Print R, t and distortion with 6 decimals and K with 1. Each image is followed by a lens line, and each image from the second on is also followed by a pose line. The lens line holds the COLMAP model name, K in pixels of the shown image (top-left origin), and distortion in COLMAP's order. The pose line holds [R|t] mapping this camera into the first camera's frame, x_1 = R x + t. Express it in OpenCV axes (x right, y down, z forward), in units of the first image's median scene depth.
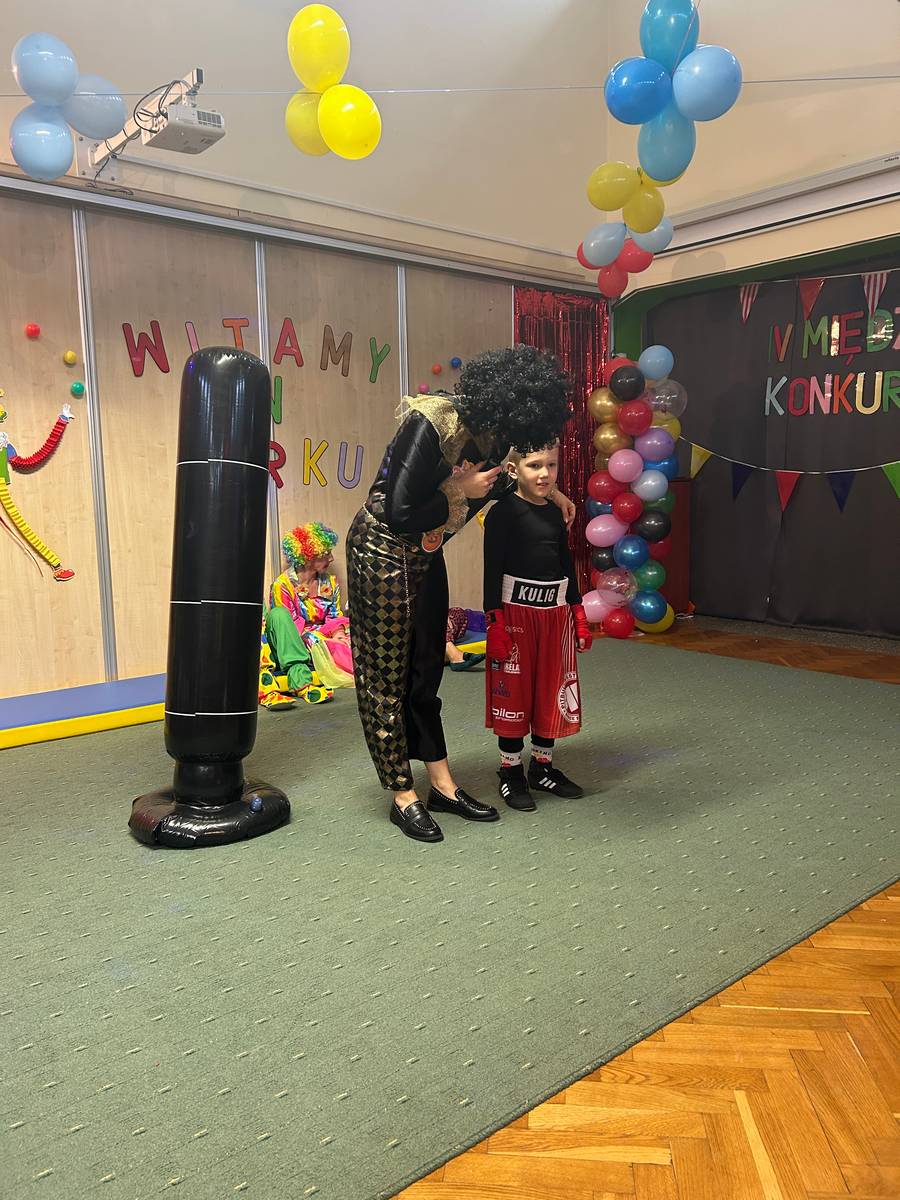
lens RADIAL K [[908.2, 0, 448.4], [0, 908.2, 601.3], [0, 0, 1]] dist [0.057459, -0.062944]
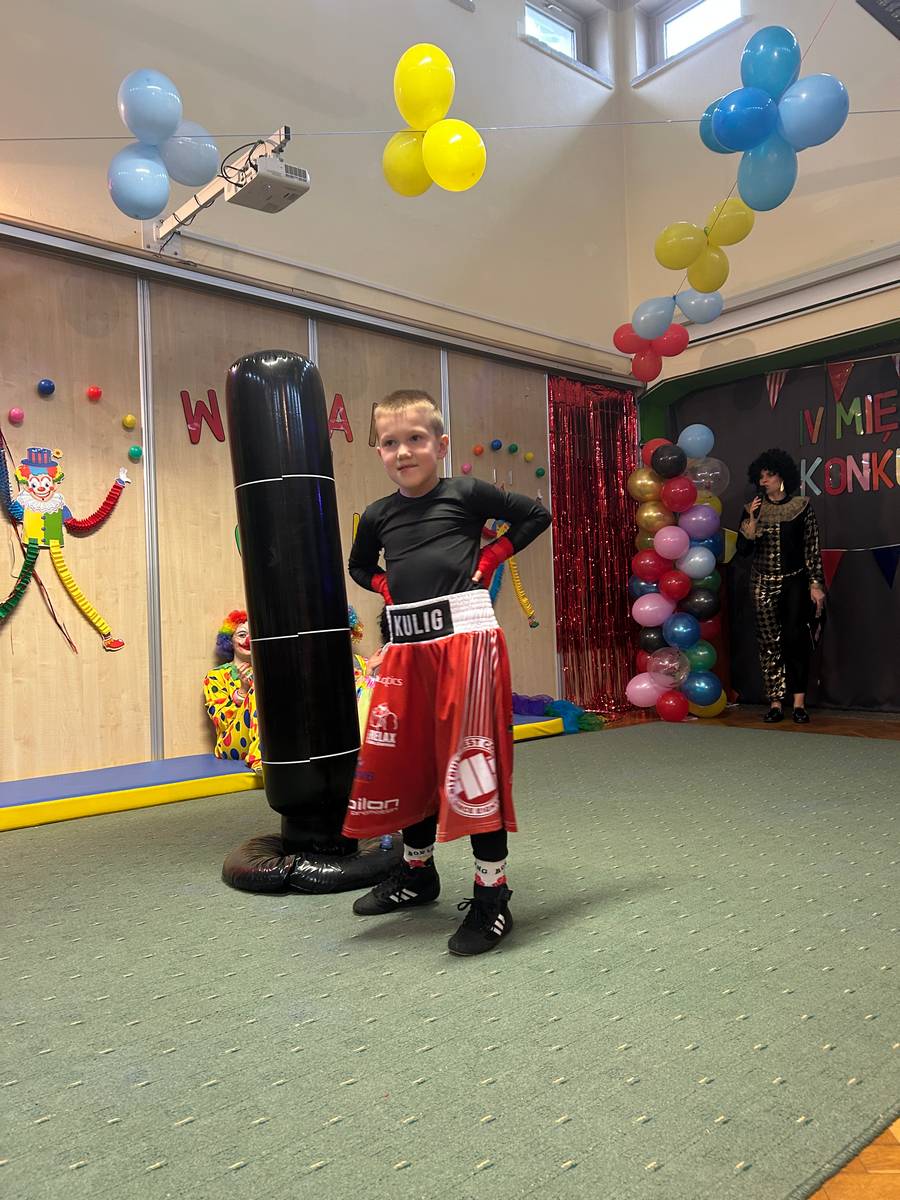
lens RADIAL K [[907.7, 0, 439.7], [0, 907.7, 603.1], [0, 0, 1]] dist [0.054141, -0.059025]
pose [[0.999465, -0.017451, 0.027679, -0.106416], [0.021498, 0.987926, -0.153427, 0.077297], [-0.024668, 0.153940, 0.987772, 0.056777]]
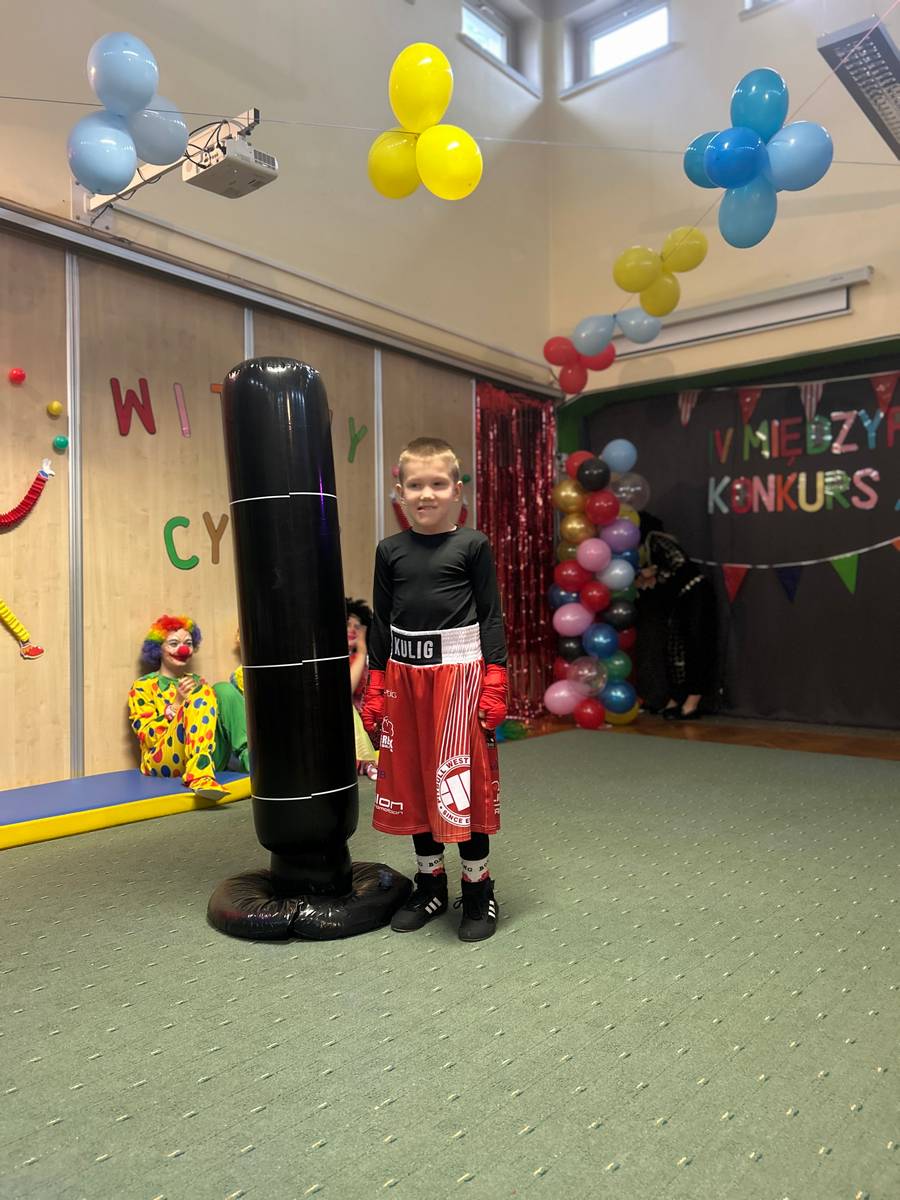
lens RADIAL K [[908.2, 0, 448.4], [0, 908.2, 601.3], [0, 0, 1]] dist [0.057459, -0.062944]
pose [[0.982047, 0.008148, 0.188461, -0.191537], [0.018679, 0.989956, -0.140136, 0.049923], [-0.187710, 0.141140, 0.972031, 0.081103]]
